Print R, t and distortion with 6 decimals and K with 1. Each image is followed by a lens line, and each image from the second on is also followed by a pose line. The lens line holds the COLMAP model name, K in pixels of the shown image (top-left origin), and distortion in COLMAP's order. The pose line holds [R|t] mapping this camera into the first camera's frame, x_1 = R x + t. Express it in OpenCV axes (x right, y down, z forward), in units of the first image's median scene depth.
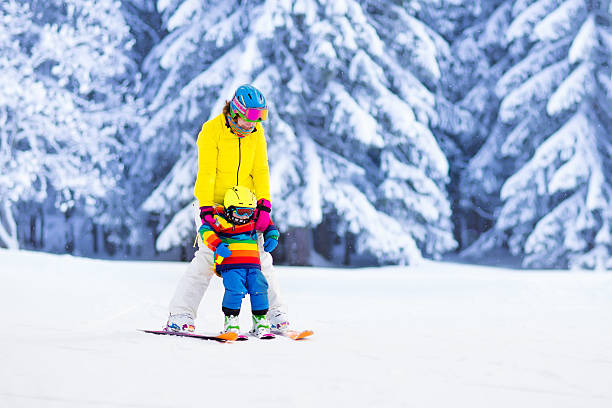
lens RADIAL K [[1738.8, 0, 306.5], [0, 1738.8, 202.3], [0, 0, 1]] dist [0.132676, 0.000000]
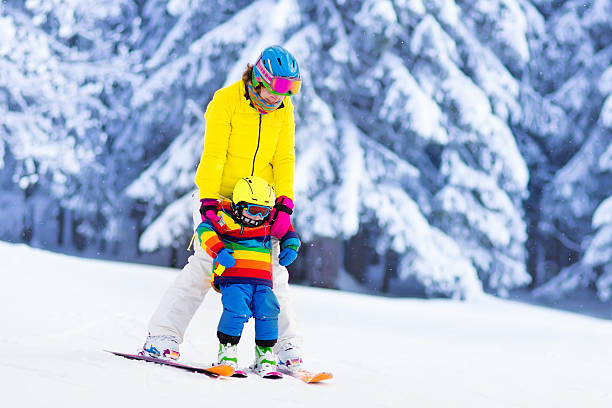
lens RADIAL K [[1738.8, 0, 339.3], [0, 1738.8, 204.5], [0, 0, 1]] dist [0.132676, 0.000000]
pose [[0.995480, 0.094918, 0.003227, -0.002780], [-0.094907, 0.995481, -0.003345, 0.001946], [-0.003530, 0.003024, 0.999989, 0.232847]]
